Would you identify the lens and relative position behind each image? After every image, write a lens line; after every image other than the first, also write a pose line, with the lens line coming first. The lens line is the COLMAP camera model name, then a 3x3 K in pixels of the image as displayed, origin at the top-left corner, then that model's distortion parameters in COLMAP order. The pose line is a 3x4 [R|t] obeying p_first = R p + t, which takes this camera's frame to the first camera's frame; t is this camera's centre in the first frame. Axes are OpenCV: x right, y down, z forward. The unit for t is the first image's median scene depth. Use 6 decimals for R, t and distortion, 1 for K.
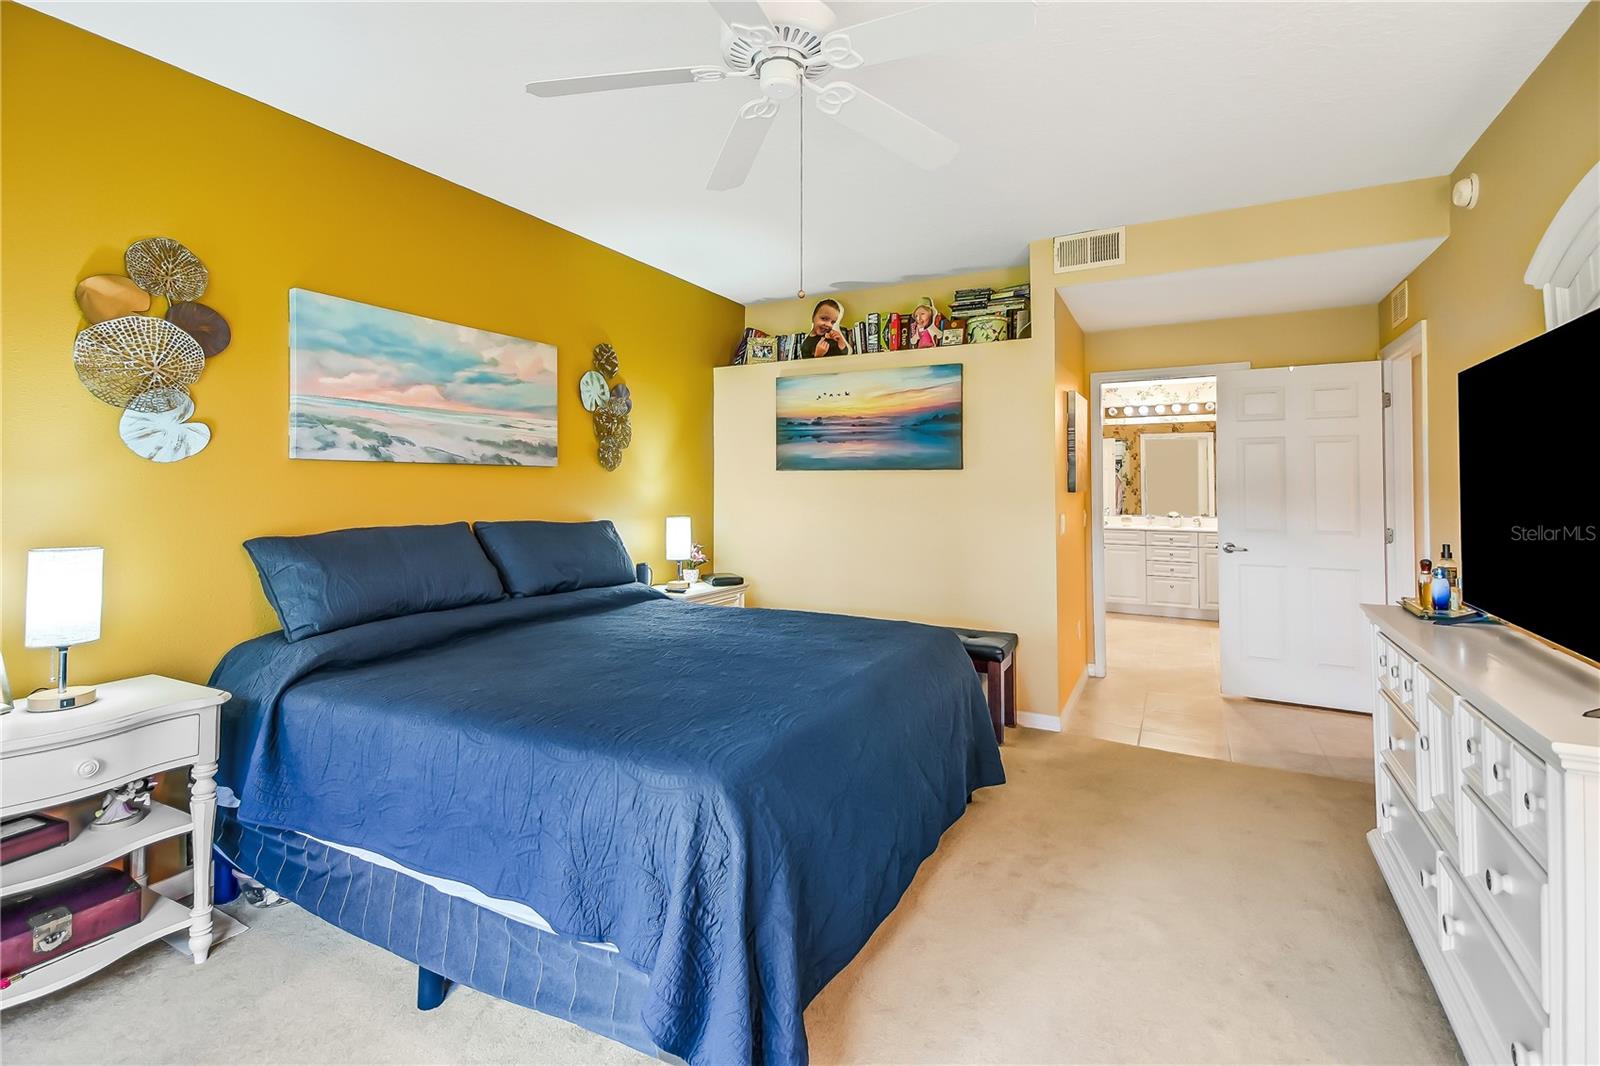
lens RADIAL K [[734.8, 0, 805.0], [0, 734.8, 469.3], [0, 0, 1]] dist [0.033615, -0.000008]
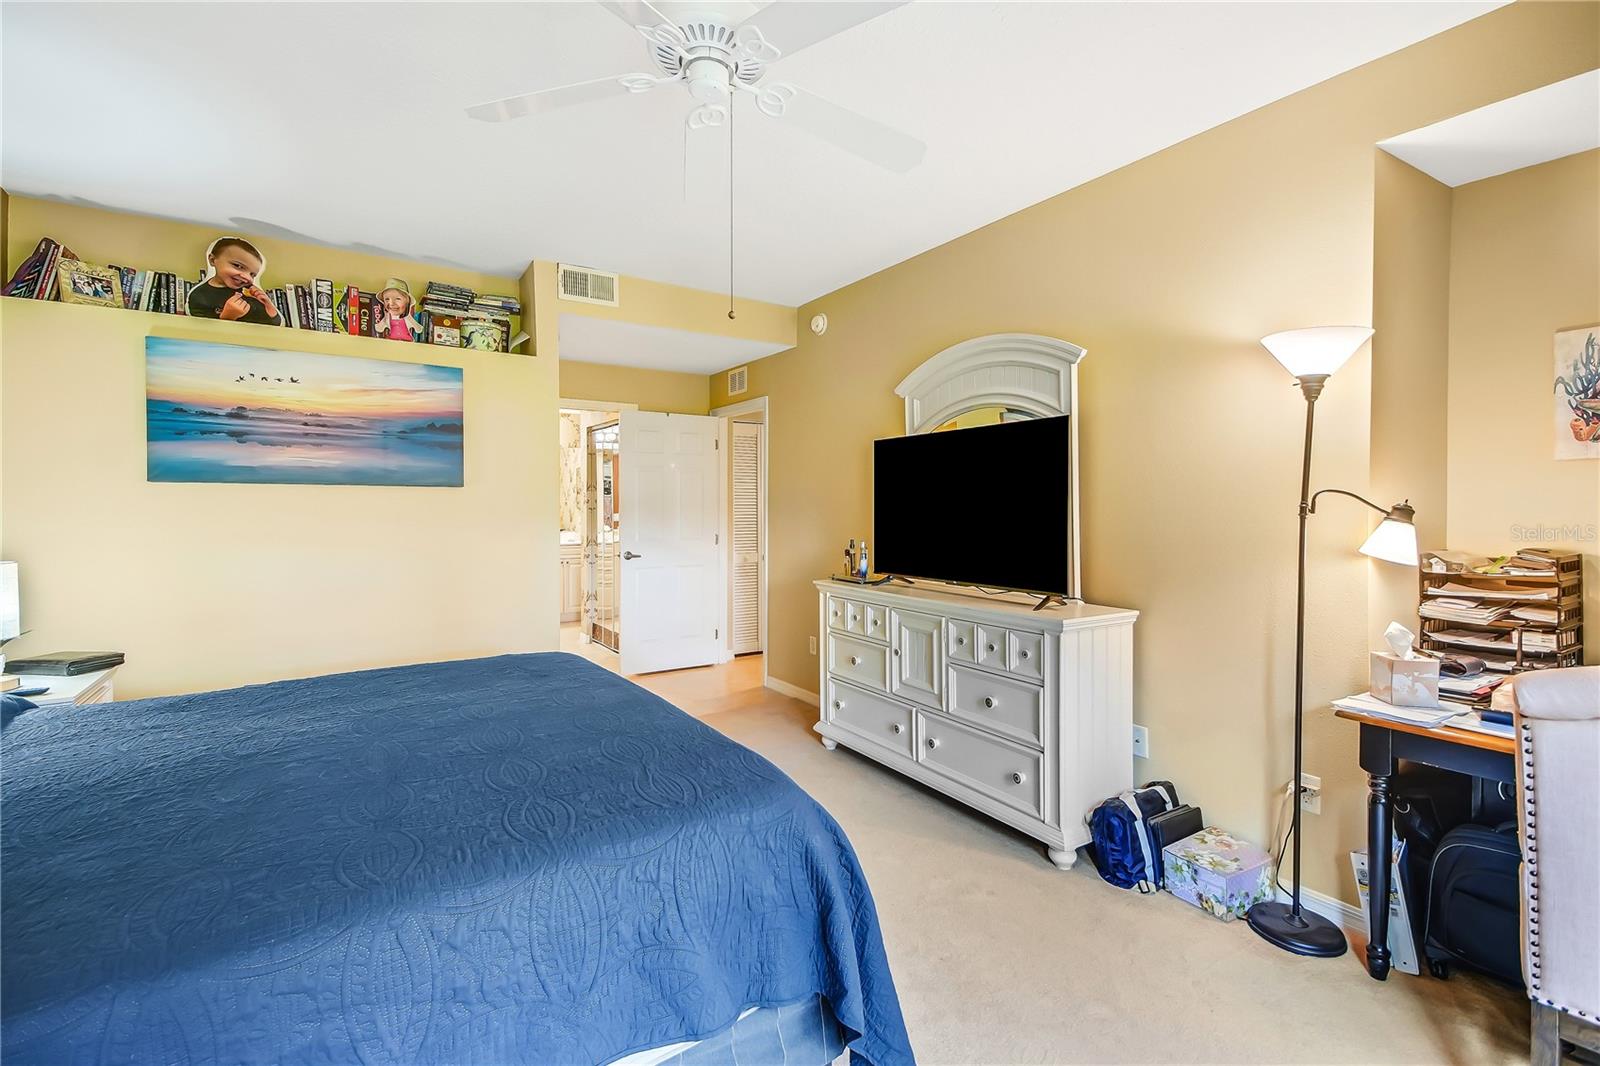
lens RADIAL K [[705.6, 0, 825.2], [0, 705.6, 499.2], [0, 0, 1]] dist [0.045441, -0.020453]
pose [[0.465949, 0.006766, 0.884786, -0.325657], [-0.019831, 0.999799, 0.002798, 0.003754], [-0.884589, -0.018850, 0.465990, 0.186723]]
